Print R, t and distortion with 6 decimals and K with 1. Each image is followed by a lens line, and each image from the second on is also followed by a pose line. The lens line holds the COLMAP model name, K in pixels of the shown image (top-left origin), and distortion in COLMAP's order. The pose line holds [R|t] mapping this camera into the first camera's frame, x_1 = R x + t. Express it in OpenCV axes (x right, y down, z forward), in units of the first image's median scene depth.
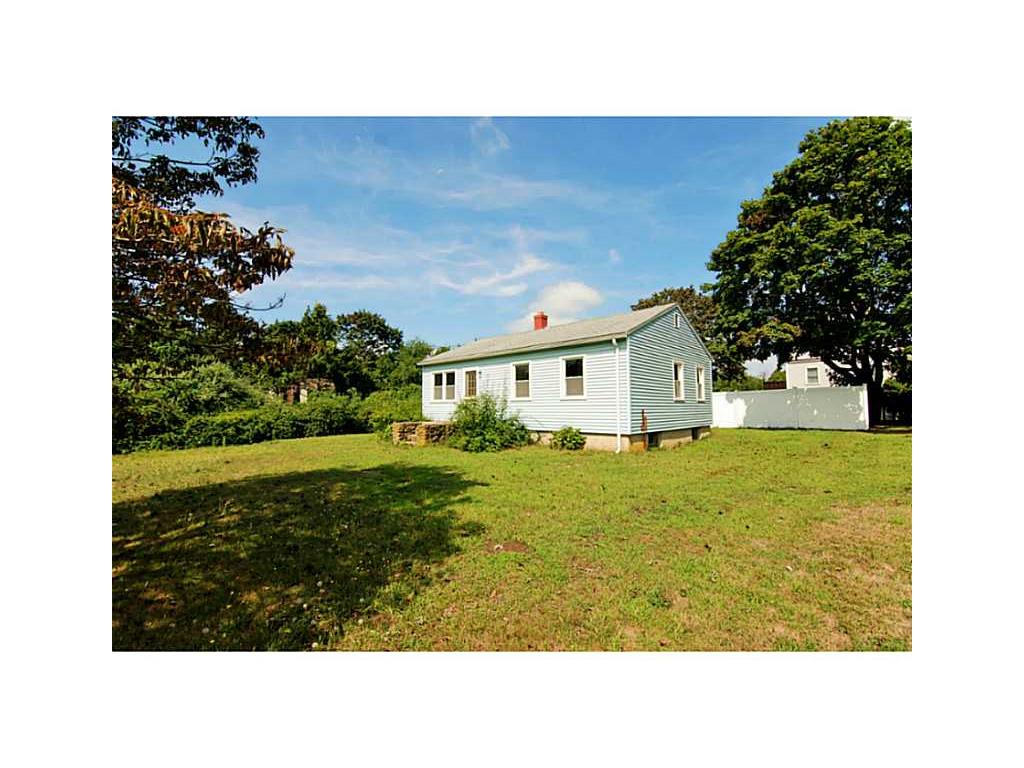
lens RADIAL K [[391.8, 0, 511.7], [0, 391.8, 384.3], [0, 0, 1]] dist [-0.021151, -0.000412]
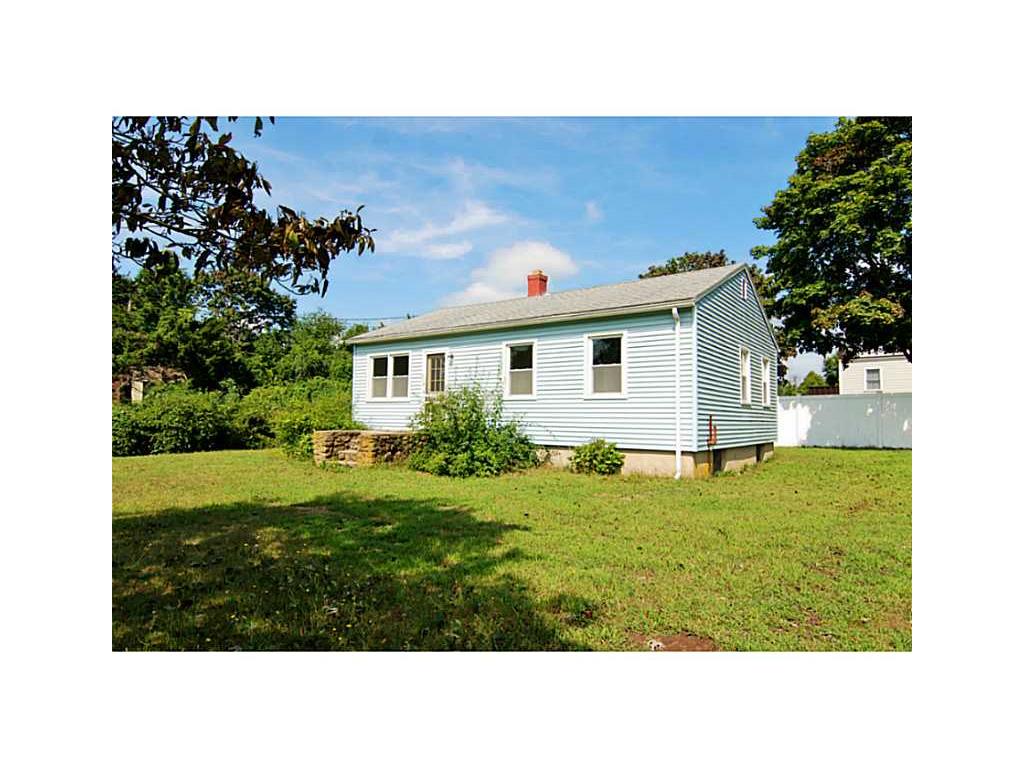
lens RADIAL K [[553.1, 0, 513.5], [0, 553.1, 387.0], [0, 0, 1]] dist [-0.019453, 0.000989]
pose [[0.992196, 0.023703, 0.122414, -0.082733], [-0.024036, 0.999710, 0.001246, 0.016220], [-0.122349, -0.004179, 0.992478, 0.067033]]
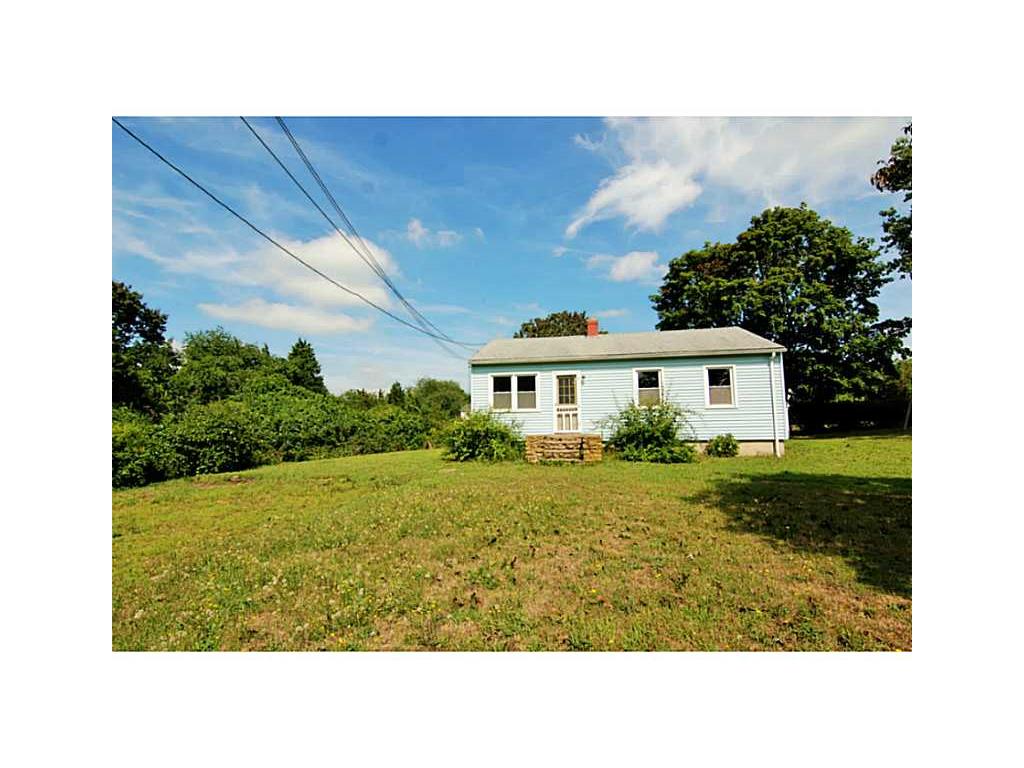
lens RADIAL K [[452.6, 0, 514.7], [0, 452.6, 388.9], [0, 0, 1]] dist [0.003444, 0.000190]
pose [[0.848251, 0.046957, 0.527509, -0.680828], [-0.025399, 0.998522, -0.048042, 0.043876], [-0.528985, 0.027354, 0.848190, 0.210005]]
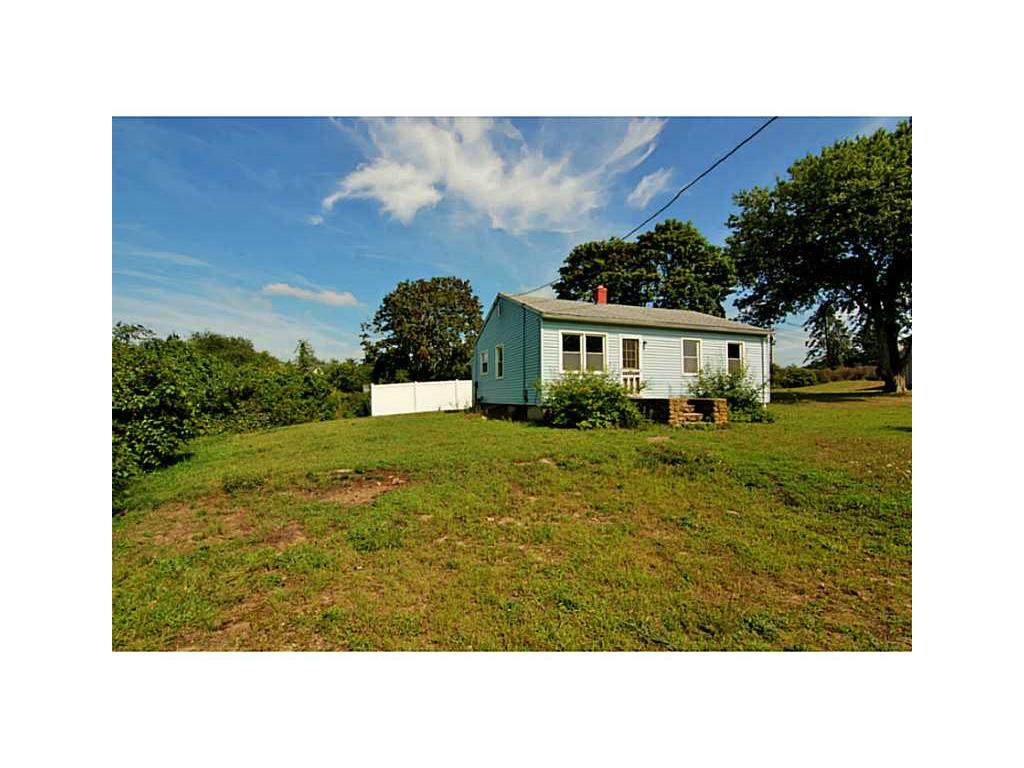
lens RADIAL K [[391.8, 0, 507.3], [0, 391.8, 390.3], [0, 0, 1]] dist [-0.021151, -0.000412]
pose [[0.435853, 0.013492, 0.899917, -0.929478], [-0.050336, 0.998688, 0.009406, 0.078270], [-0.898609, -0.049398, 0.435960, 0.818740]]
